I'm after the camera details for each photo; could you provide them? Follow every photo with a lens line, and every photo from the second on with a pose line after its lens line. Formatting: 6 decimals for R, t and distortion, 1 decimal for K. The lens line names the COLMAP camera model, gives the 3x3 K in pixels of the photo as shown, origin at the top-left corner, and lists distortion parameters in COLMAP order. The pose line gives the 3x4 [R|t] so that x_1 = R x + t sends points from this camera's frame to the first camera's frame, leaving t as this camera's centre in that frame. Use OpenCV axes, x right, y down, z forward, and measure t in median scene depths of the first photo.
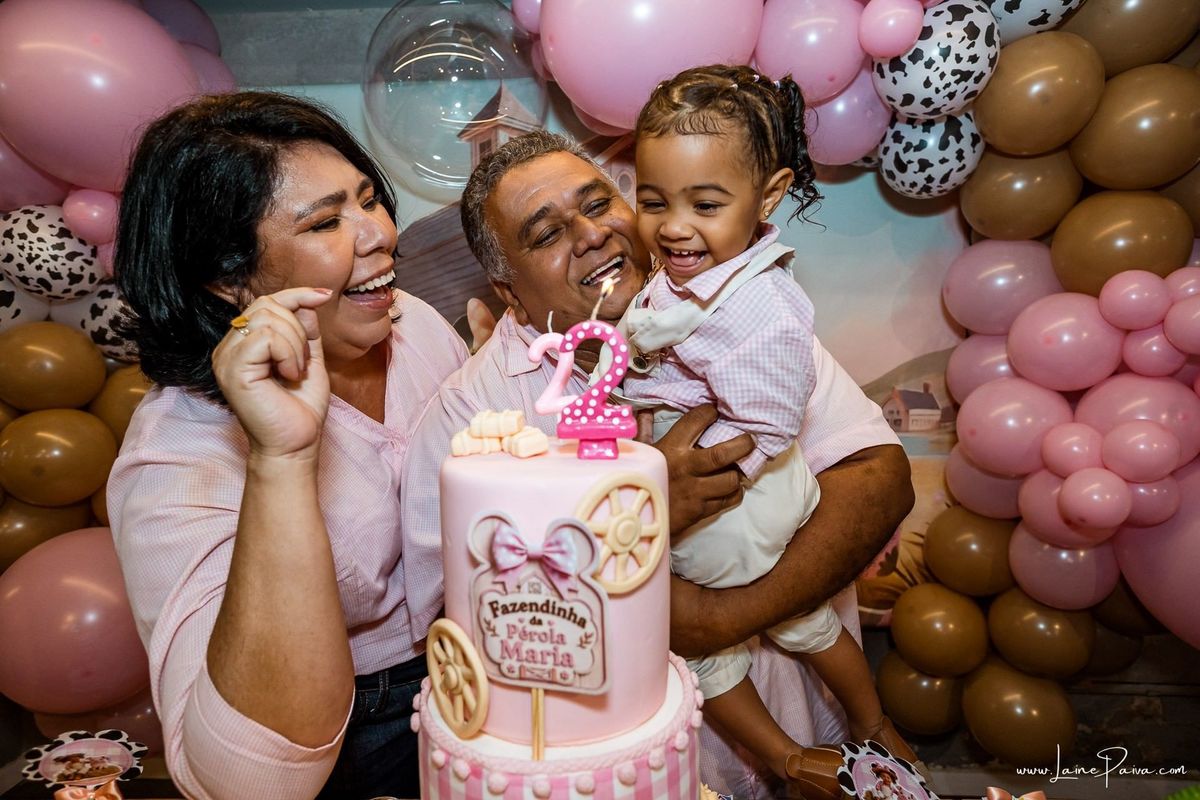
lens RADIAL K [[704.2, 0, 600.0], [0, 704.2, 400.0], [0, 0, 1]] dist [-0.041023, 0.034096]
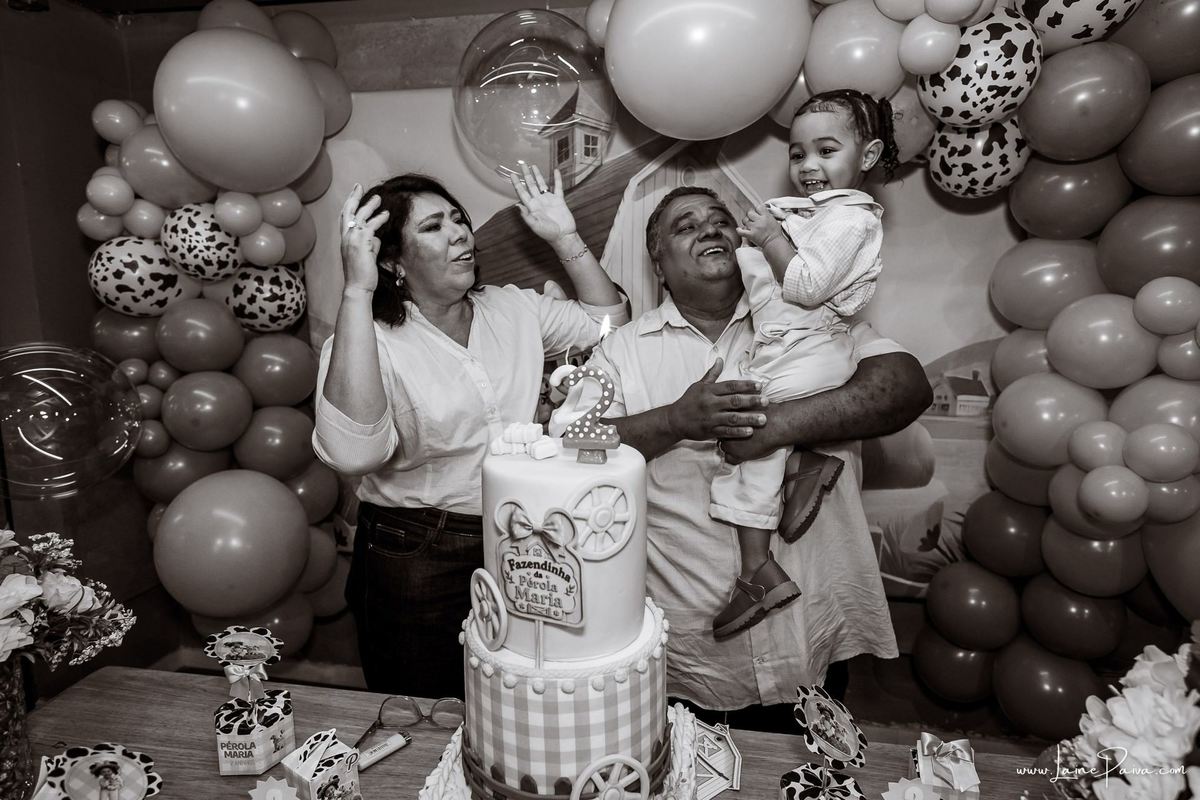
lens RADIAL K [[702.4, 0, 597.5], [0, 702.4, 386.2], [0, 0, 1]] dist [-0.045785, 0.033747]
pose [[0.990325, 0.035769, -0.134076, 0.136923], [-0.029256, 0.998309, 0.050242, -0.099332], [0.135646, -0.045833, 0.989697, -0.263392]]
